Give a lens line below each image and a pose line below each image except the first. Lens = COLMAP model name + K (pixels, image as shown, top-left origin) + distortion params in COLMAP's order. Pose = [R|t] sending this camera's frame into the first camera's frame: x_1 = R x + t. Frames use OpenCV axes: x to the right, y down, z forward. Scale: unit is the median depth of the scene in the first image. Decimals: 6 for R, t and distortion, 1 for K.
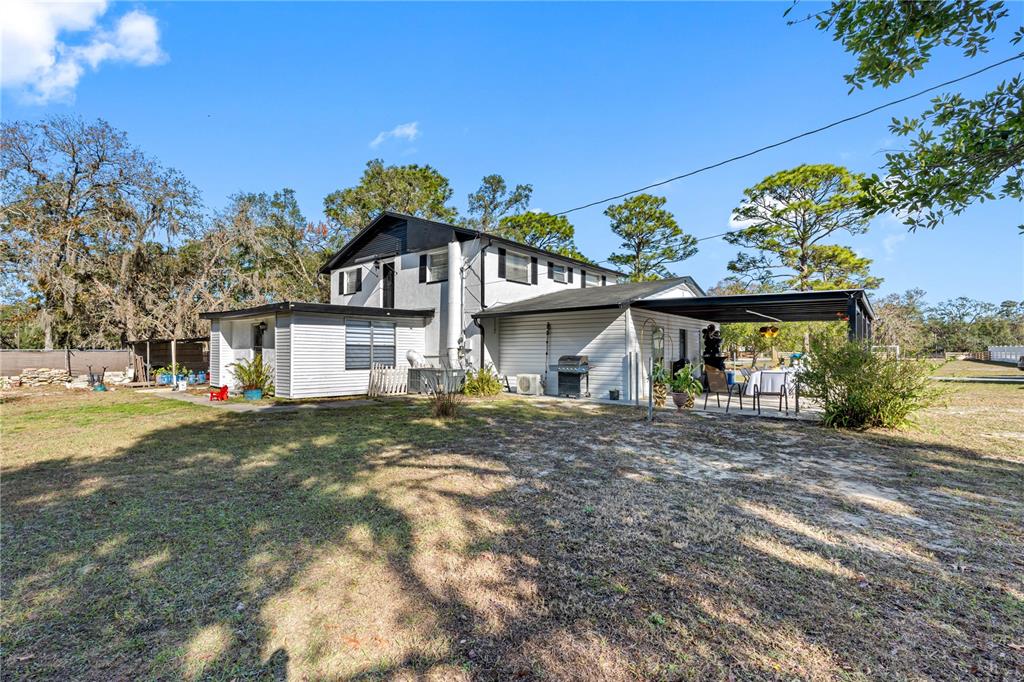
lens RADIAL K [[463.9, 0, 512.4], [0, 463.9, 370.3], [0, 0, 1]] dist [0.000490, 0.000235]
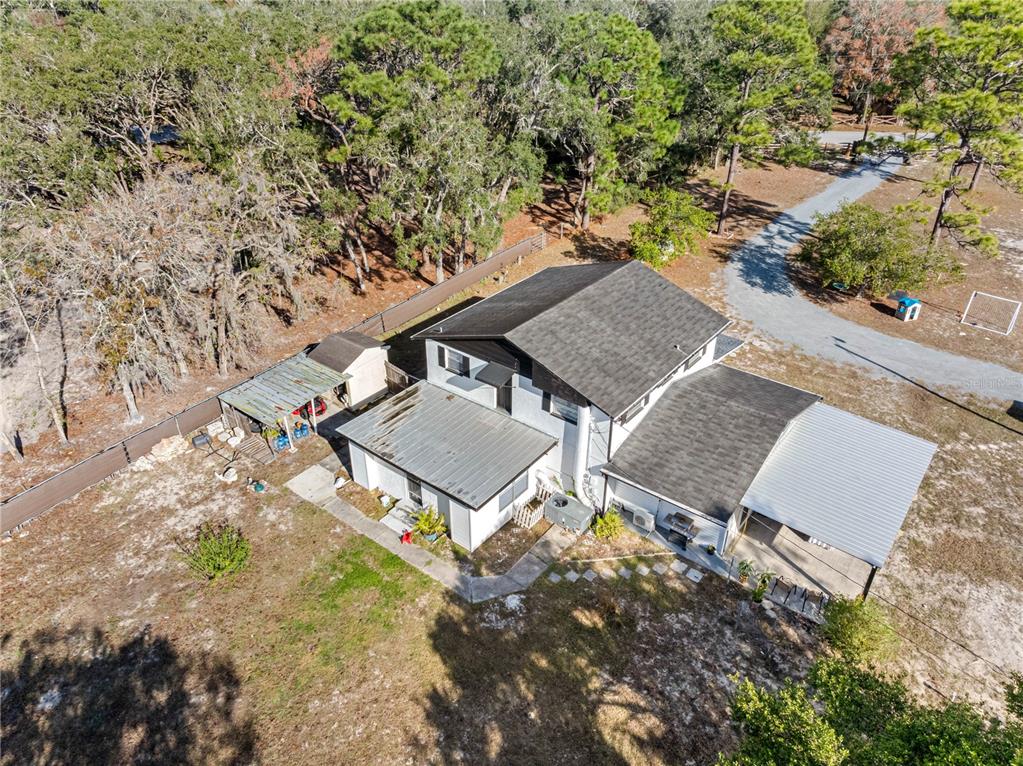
lens RADIAL K [[712.5, 0, 519.4], [0, 712.5, 381.7], [0, 0, 1]] dist [-0.004634, -0.001801]
pose [[0.999126, -0.019484, 0.036978, -0.316212], [-0.001348, 0.869223, 0.494418, -1.078961], [-0.041776, -0.494036, 0.868437, -0.421195]]
